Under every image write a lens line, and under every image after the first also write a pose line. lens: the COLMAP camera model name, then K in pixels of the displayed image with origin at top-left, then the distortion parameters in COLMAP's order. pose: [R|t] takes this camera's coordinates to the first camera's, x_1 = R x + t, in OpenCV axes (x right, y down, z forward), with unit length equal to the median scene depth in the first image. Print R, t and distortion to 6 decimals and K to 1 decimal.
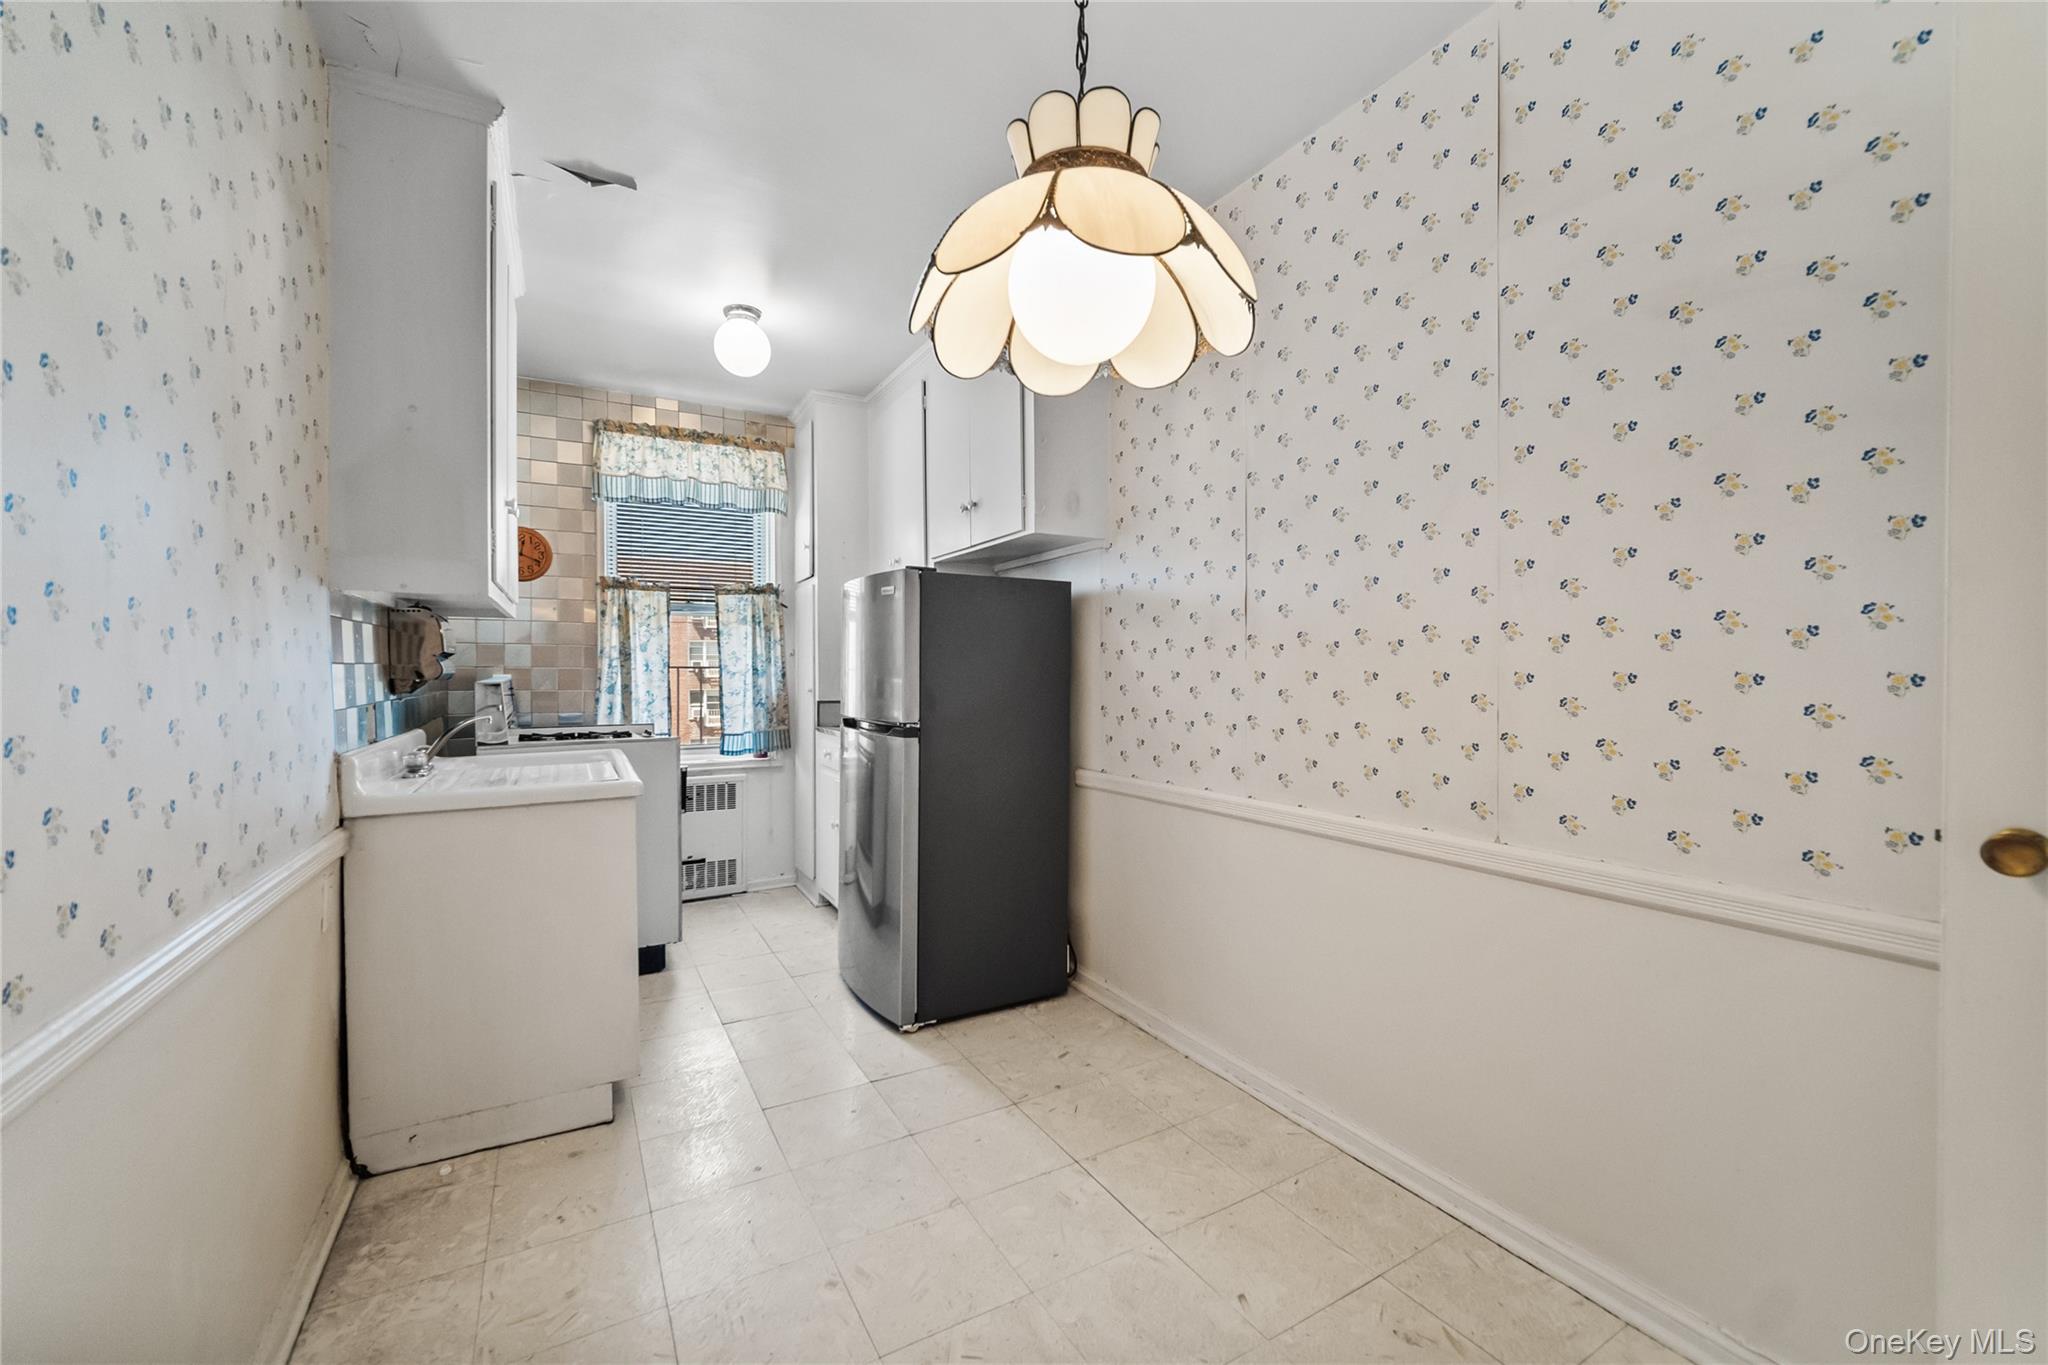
lens RADIAL K [[814.2, 0, 1017.8], [0, 814.2, 680.1], [0, 0, 1]] dist [0.001816, -0.000678]
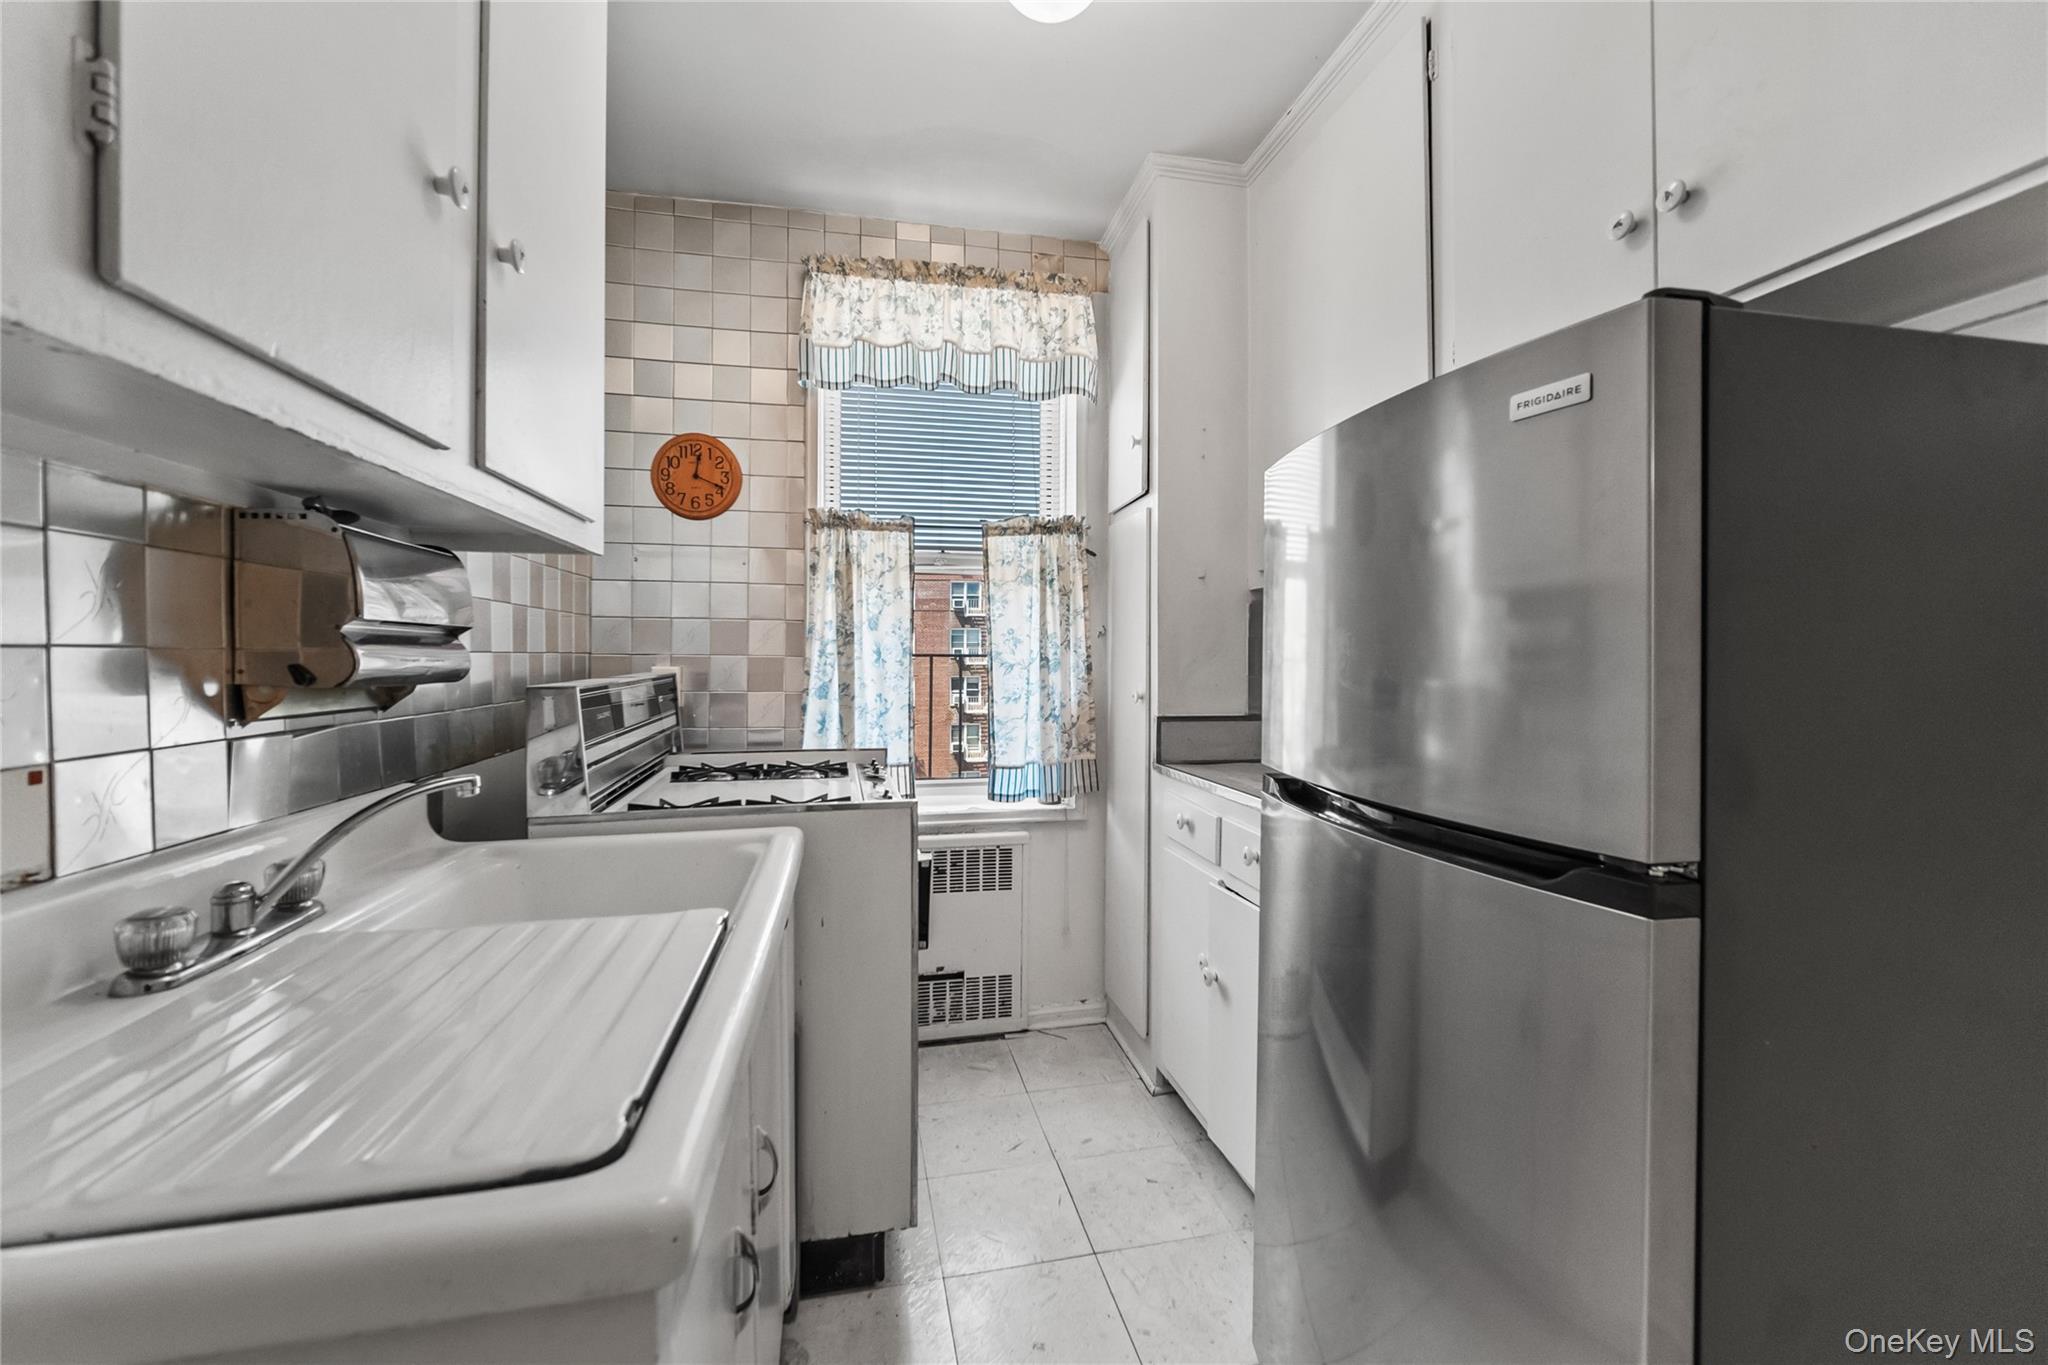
lens RADIAL K [[814.2, 0, 1007.2], [0, 814.2, 654.7], [0, 0, 1]] dist [0.001816, -0.000678]
pose [[0.950817, 0.003221, -0.309737, -0.174959], [-0.008071, 0.999864, -0.014379, -0.008268], [0.309648, 0.016171, 0.950714, 0.452765]]
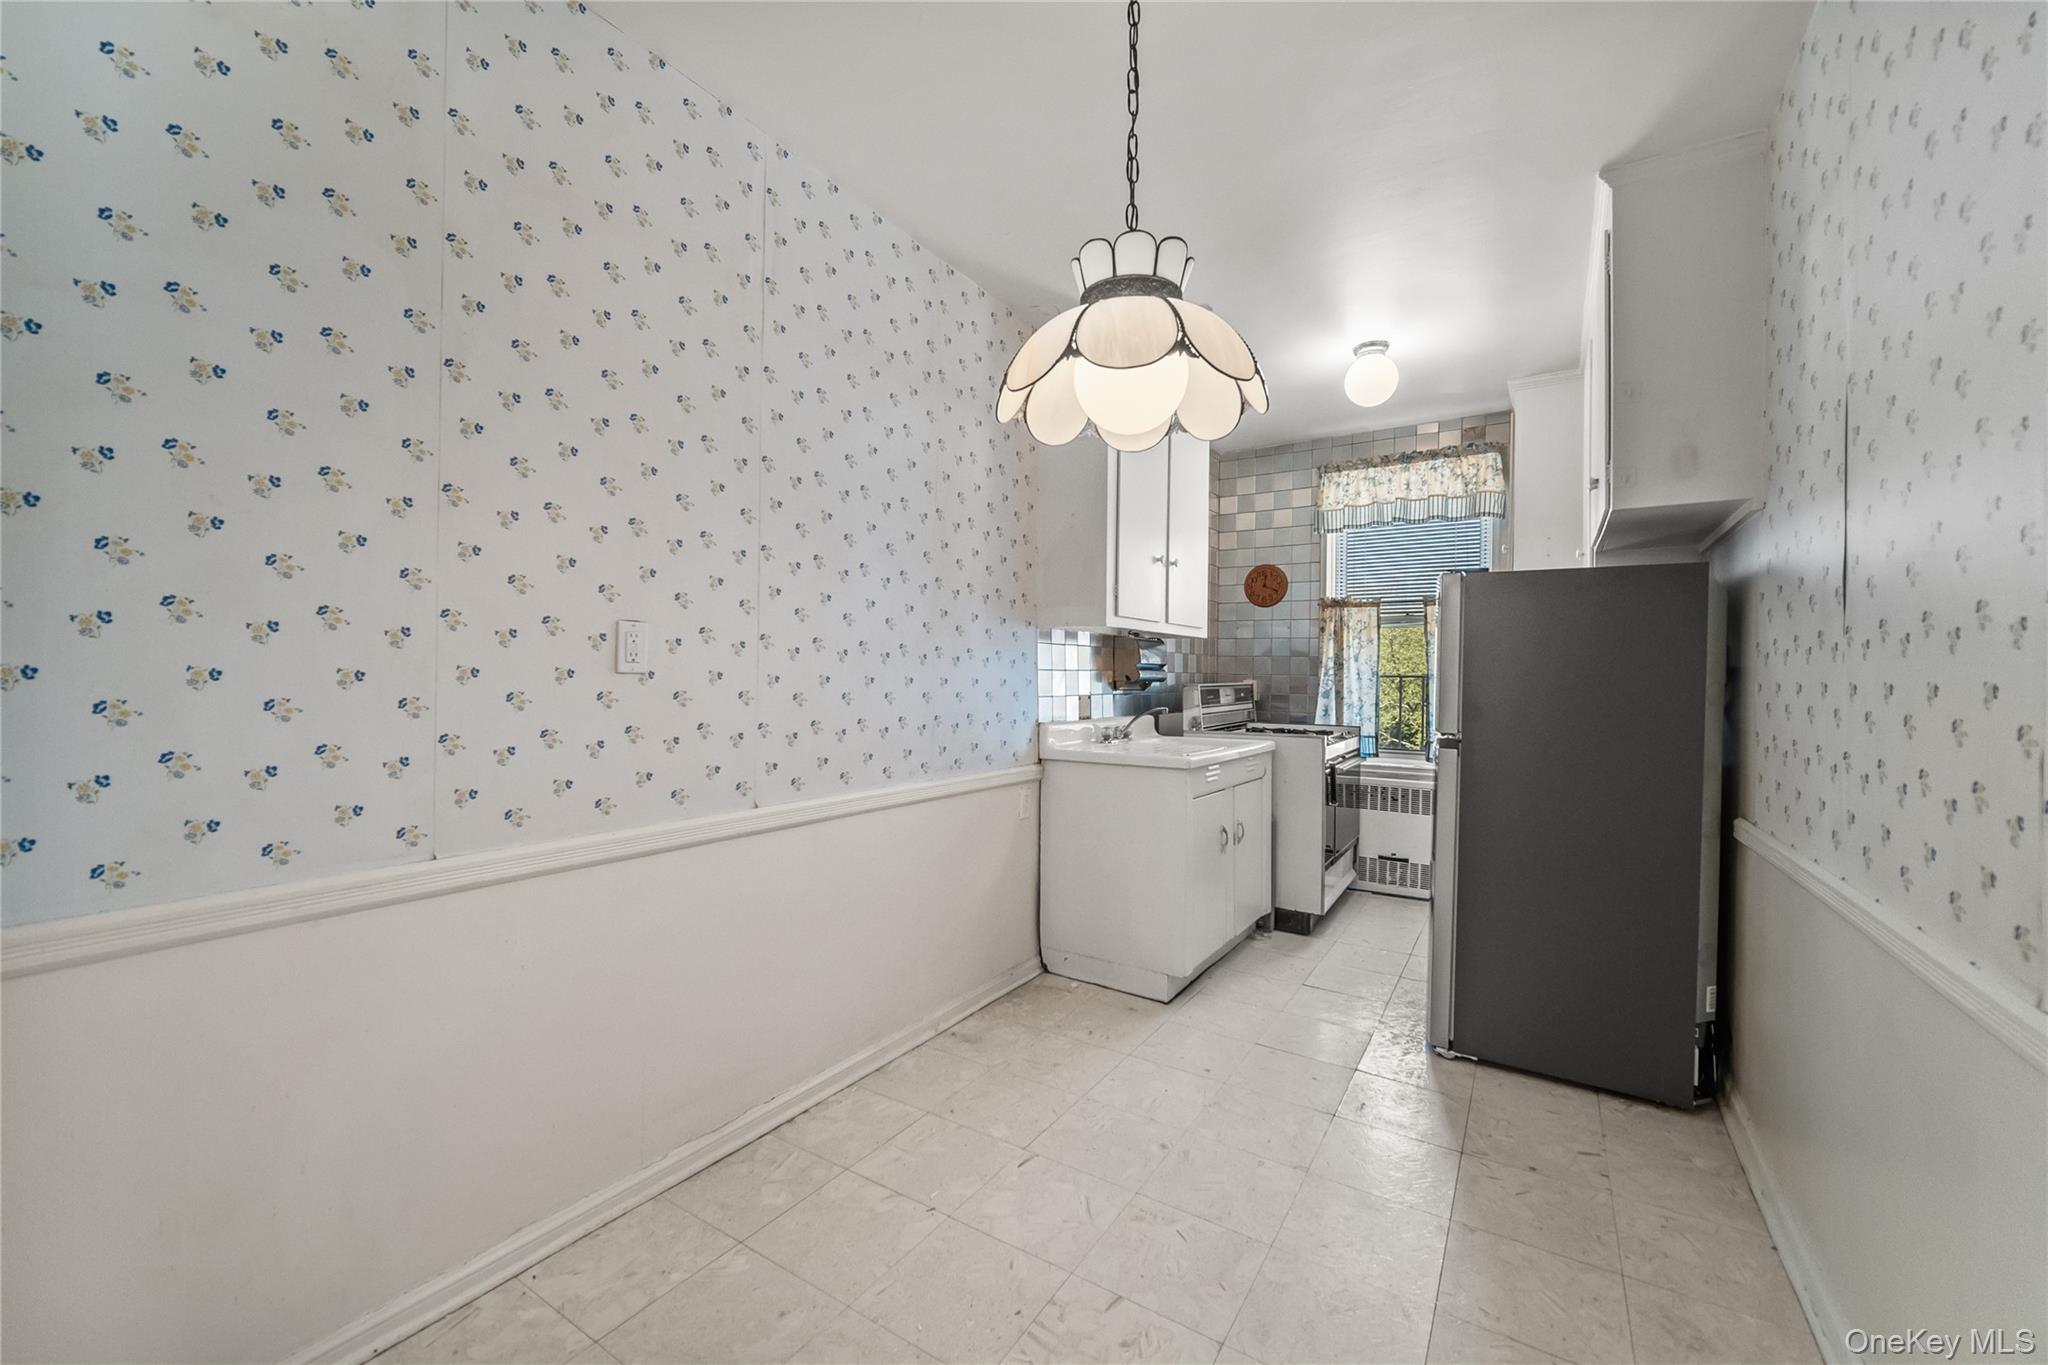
lens RADIAL K [[814.2, 0, 1019.2], [0, 814.2, 678.9], [0, 0, 1]] dist [0.001816, -0.000678]
pose [[0.462374, 0.009188, -0.886637, 0.325126], [-0.023215, 0.999729, -0.001746, 0.001603], [0.886381, 0.021390, 0.462462, 0.072303]]
